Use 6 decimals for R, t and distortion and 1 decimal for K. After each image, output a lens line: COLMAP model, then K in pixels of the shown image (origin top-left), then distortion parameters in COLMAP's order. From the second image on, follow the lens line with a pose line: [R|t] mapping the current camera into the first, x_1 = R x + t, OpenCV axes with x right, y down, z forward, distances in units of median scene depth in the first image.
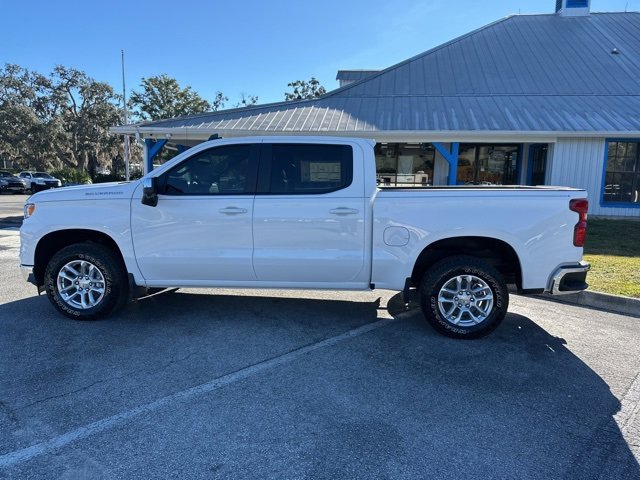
lens RADIAL K [[437.6, 0, 306.9], [0, 437.6, 240.9], [0, 0, 1]] dist [0.050460, -0.055239]
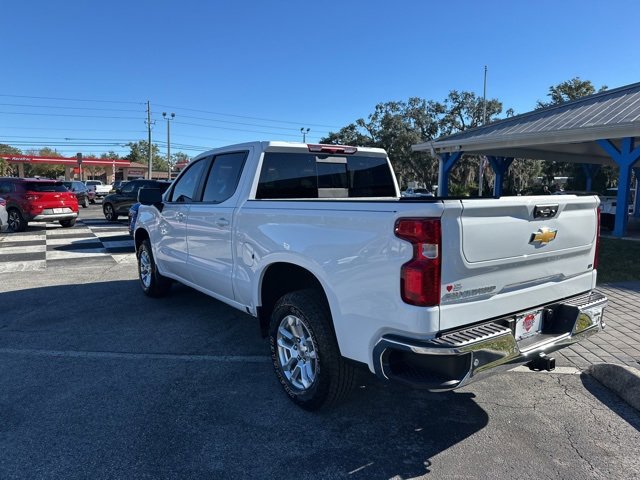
lens RADIAL K [[437.6, 0, 314.1], [0, 437.6, 243.9], [0, 0, 1]] dist [0.050460, -0.055239]
pose [[0.655606, 0.078895, -0.750970, 0.841047], [-0.098622, 0.994954, 0.018430, -0.053967], [0.748635, 0.061979, 0.660079, 0.495709]]
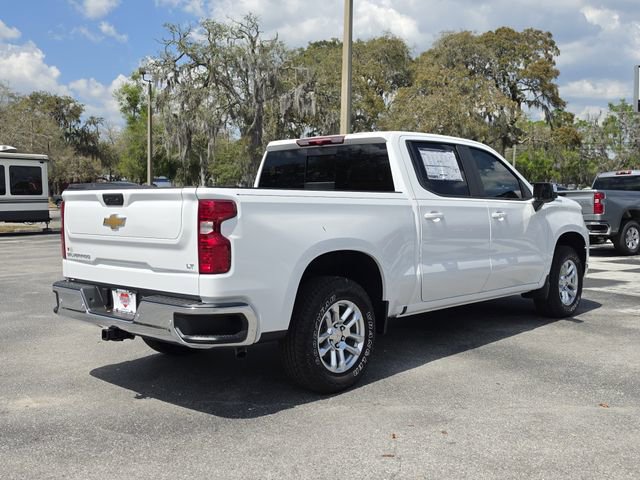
lens RADIAL K [[667.8, 0, 321.4], [0, 667.8, 236.2], [0, 0, 1]] dist [0.065860, 0.000000]
pose [[-0.586256, 0.040202, -0.809127, 1.230418], [-0.114384, 0.984655, 0.131801, -0.226069], [0.802010, 0.169820, -0.572662, 1.901218]]
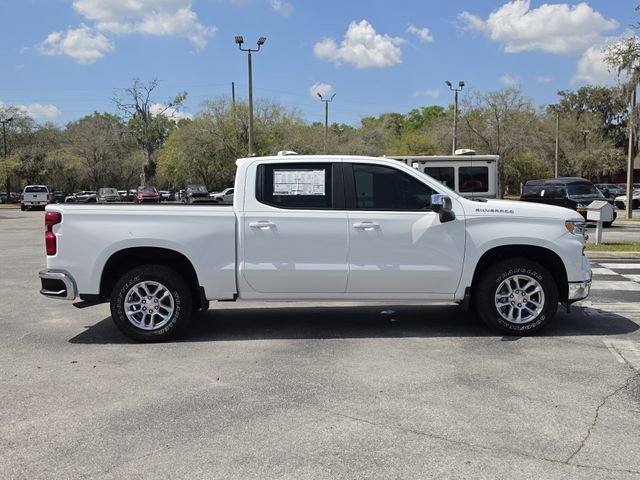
lens RADIAL K [[667.8, 0, 321.7], [0, 667.8, 240.1], [0, 0, 1]] dist [0.065860, 0.000000]
pose [[-0.989820, 0.011235, -0.141884, 0.212468], [-0.018263, 0.978613, 0.204900, -0.405272], [0.141152, 0.205405, -0.968445, 2.859480]]
